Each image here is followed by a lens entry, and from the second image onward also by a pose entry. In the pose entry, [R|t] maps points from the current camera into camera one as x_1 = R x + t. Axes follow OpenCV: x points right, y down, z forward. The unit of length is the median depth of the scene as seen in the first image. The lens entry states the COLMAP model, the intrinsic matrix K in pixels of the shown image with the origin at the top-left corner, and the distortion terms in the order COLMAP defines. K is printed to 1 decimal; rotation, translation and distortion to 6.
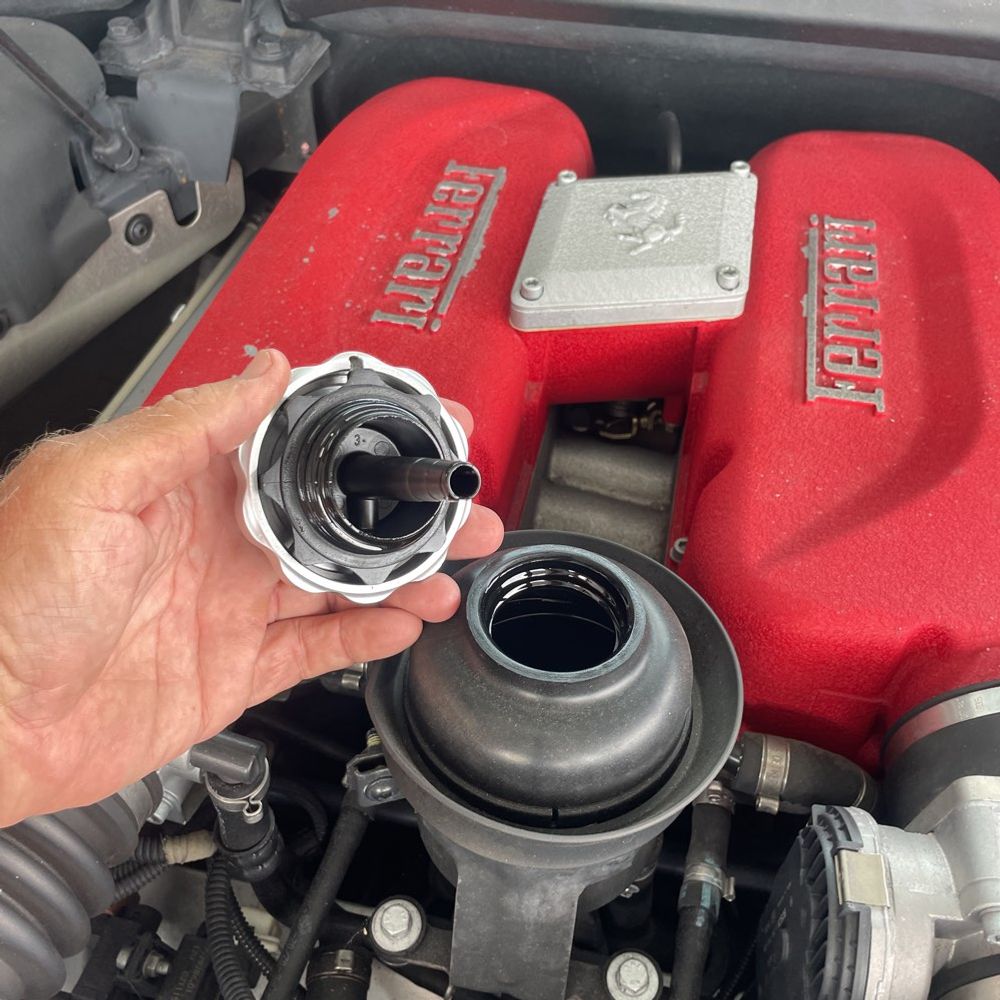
lens RADIAL K [[1054.3, 0, 500.6], [0, 1054.3, 482.6], [0, 0, 1]] dist [0.043727, -0.007681]
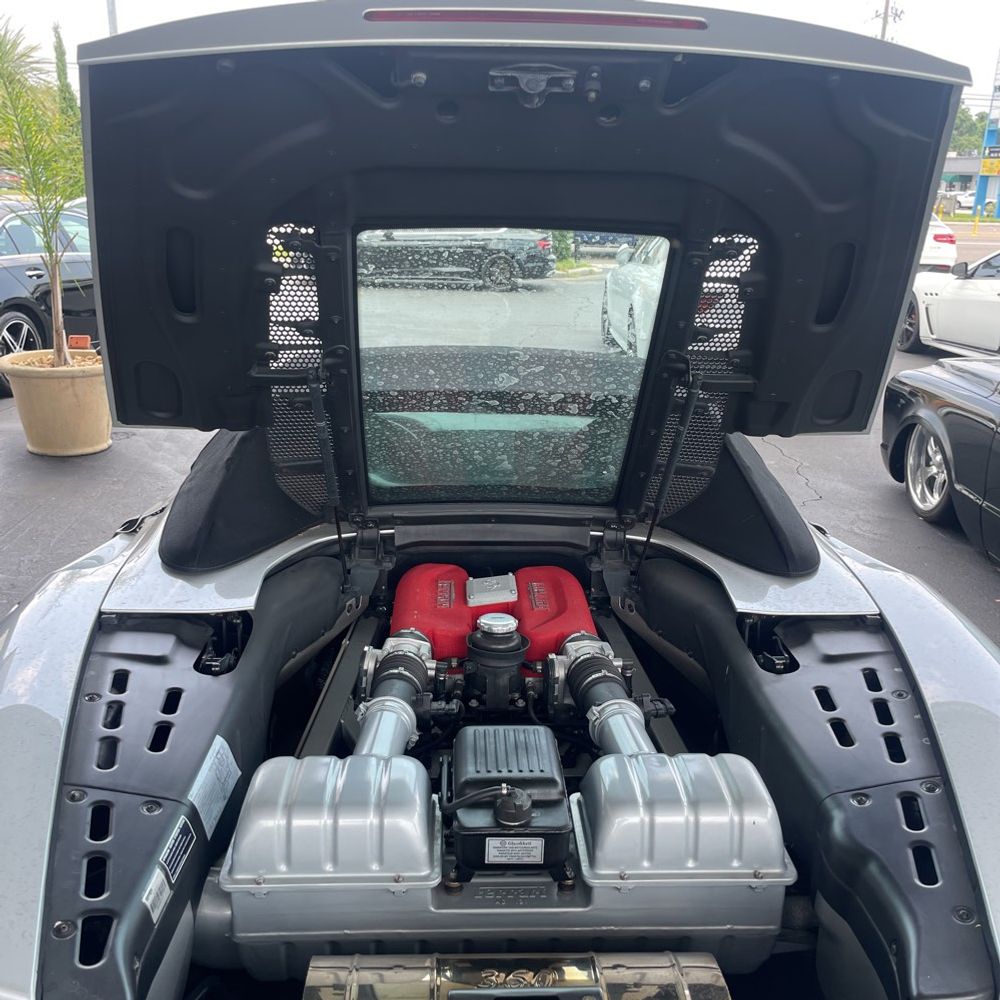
lens RADIAL K [[1054.3, 0, 500.6], [0, 1054.3, 482.6], [0, 0, 1]] dist [0.043727, -0.007681]
pose [[0.965901, -0.053574, 0.253310, -0.835894], [0.173675, 0.859668, -0.480425, 1.371570], [-0.192024, 0.508036, 0.839658, -2.639054]]
